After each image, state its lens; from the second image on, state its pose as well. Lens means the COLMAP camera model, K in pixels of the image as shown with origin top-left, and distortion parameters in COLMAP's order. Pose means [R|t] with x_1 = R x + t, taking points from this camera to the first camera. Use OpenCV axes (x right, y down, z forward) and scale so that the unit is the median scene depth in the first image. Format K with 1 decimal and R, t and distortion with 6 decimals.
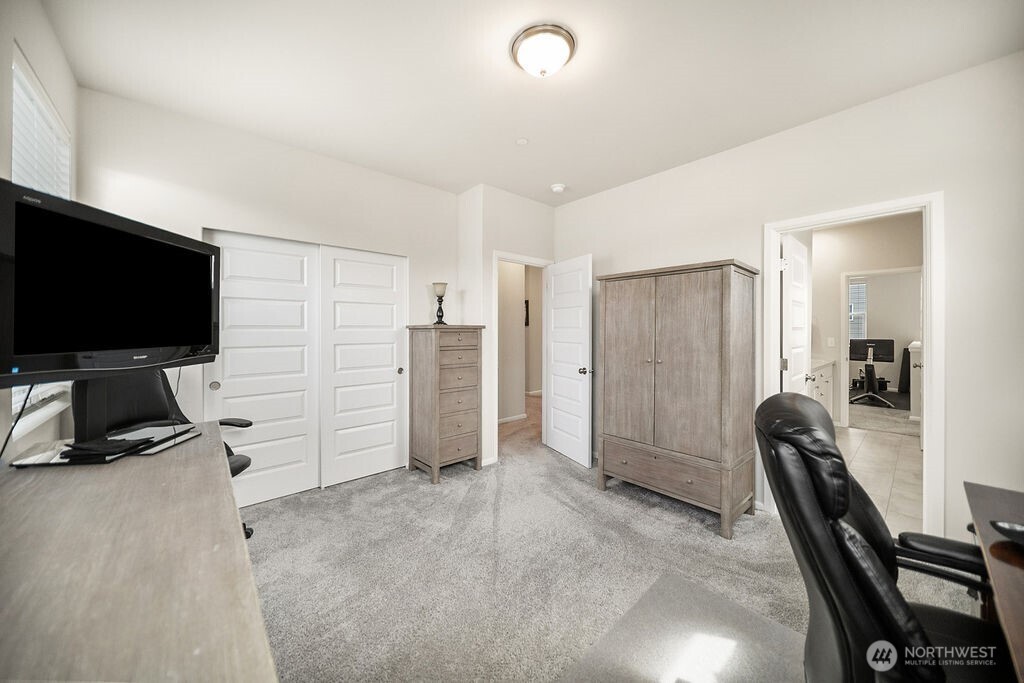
lens RADIAL K [[359.4, 0, 509.5], [0, 359.4, 337.2], [0, 0, 1]] dist [0.000133, 0.000046]
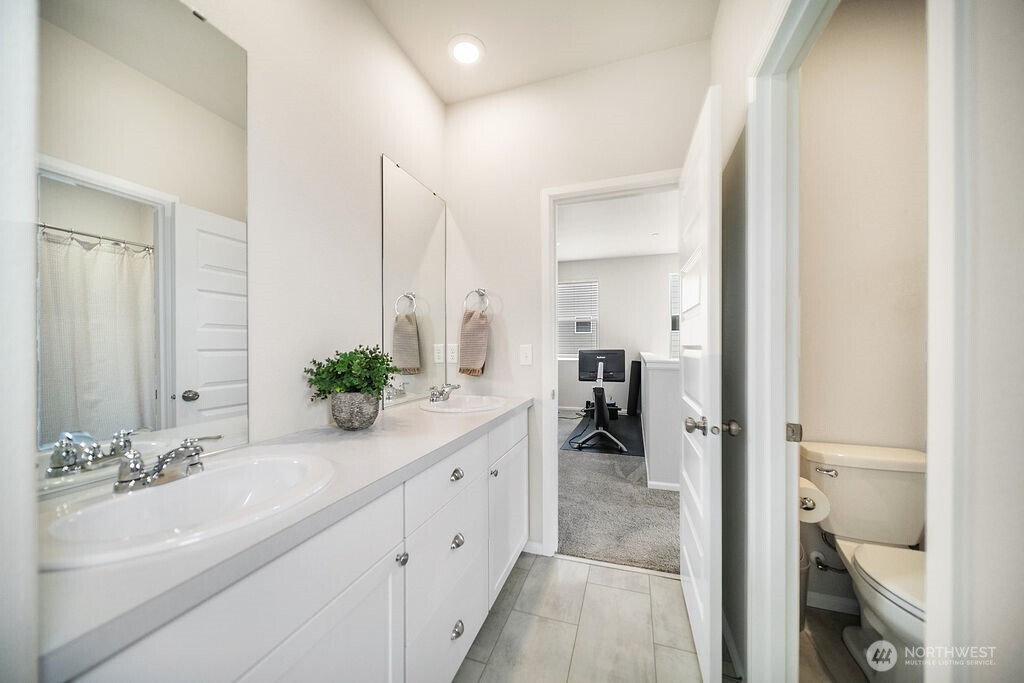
lens RADIAL K [[364.2, 0, 510.7], [0, 364.2, 349.9], [0, 0, 1]] dist [0.000180, 0.000008]
pose [[0.862825, -0.002062, 0.505498, 0.515240], [0.002930, 0.999995, -0.000922, 0.006632], [-0.505494, 0.002277, 0.862827, 0.497203]]
